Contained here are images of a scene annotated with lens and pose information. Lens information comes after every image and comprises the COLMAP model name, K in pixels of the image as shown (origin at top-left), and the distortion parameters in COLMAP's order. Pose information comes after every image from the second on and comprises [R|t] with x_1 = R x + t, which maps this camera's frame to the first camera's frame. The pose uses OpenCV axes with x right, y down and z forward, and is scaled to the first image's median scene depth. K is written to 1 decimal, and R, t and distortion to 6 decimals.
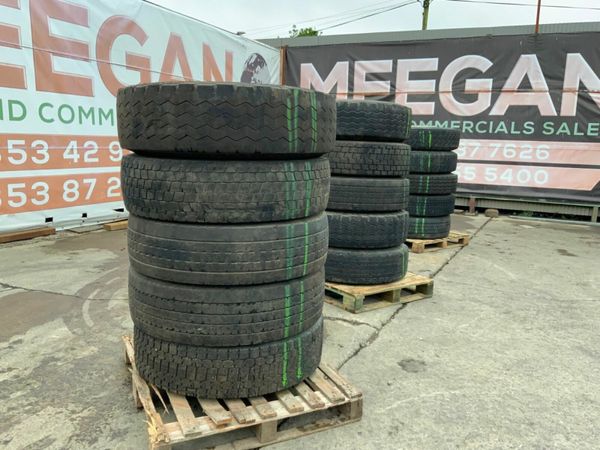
lens RADIAL K [[497.9, 0, 300.0], [0, 497.9, 225.0], [0, 0, 1]] dist [0.090710, -0.180827]
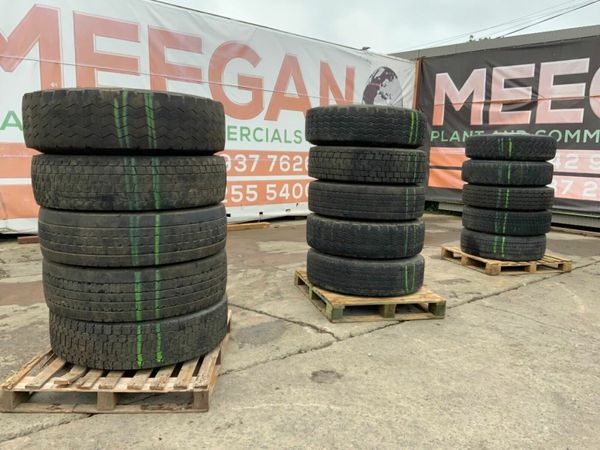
lens RADIAL K [[497.9, 0, 300.0], [0, 497.9, 225.0], [0, 0, 1]] dist [0.090710, -0.180827]
pose [[0.925777, 0.048809, -0.374906, 0.256922], [-0.061526, 0.997863, -0.022018, 0.008060], [0.373030, 0.043450, 0.926801, 0.042833]]
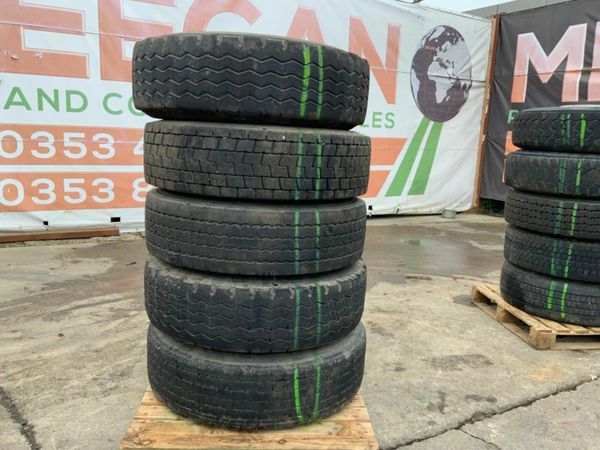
lens RADIAL K [[503.8, 0, 300.0], [0, 503.8, 225.0], [0, 0, 1]] dist [-0.005285, -0.013309]
pose [[0.832507, 0.098446, -0.545197, 0.308834], [-0.102173, 0.994488, 0.023557, -0.060072], [0.544511, 0.036093, 0.837977, 0.430150]]
